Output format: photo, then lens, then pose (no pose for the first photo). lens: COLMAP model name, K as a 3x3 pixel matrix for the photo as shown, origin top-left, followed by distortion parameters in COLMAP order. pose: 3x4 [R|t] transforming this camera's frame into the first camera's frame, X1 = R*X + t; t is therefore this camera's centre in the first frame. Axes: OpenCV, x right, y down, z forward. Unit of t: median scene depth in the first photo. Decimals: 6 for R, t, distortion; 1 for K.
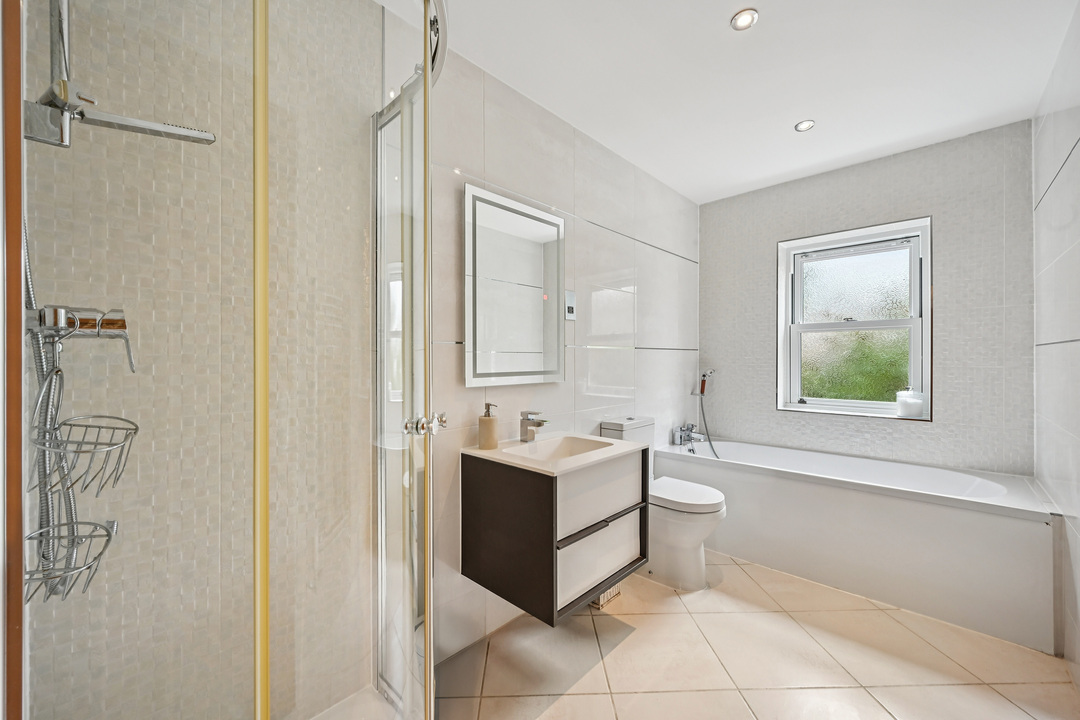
lens RADIAL K [[423.8, 0, 537.4], [0, 423.8, 359.2], [0, 0, 1]] dist [-0.001466, 0.000678]
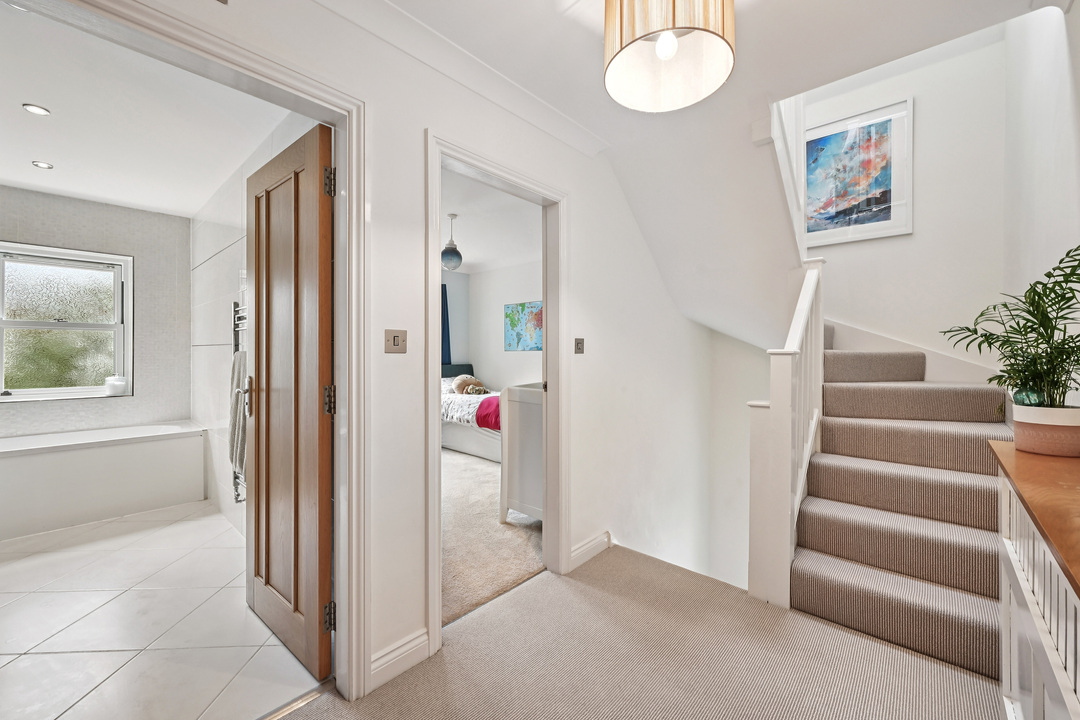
lens RADIAL K [[423.8, 0, 536.8], [0, 423.8, 352.9], [0, 0, 1]] dist [-0.001466, 0.000678]
pose [[-0.016456, -0.000006, 0.999865, -0.527927], [0.000654, 1.000000, 0.000017, -0.000572], [-0.999864, 0.000655, -0.016456, -0.355314]]
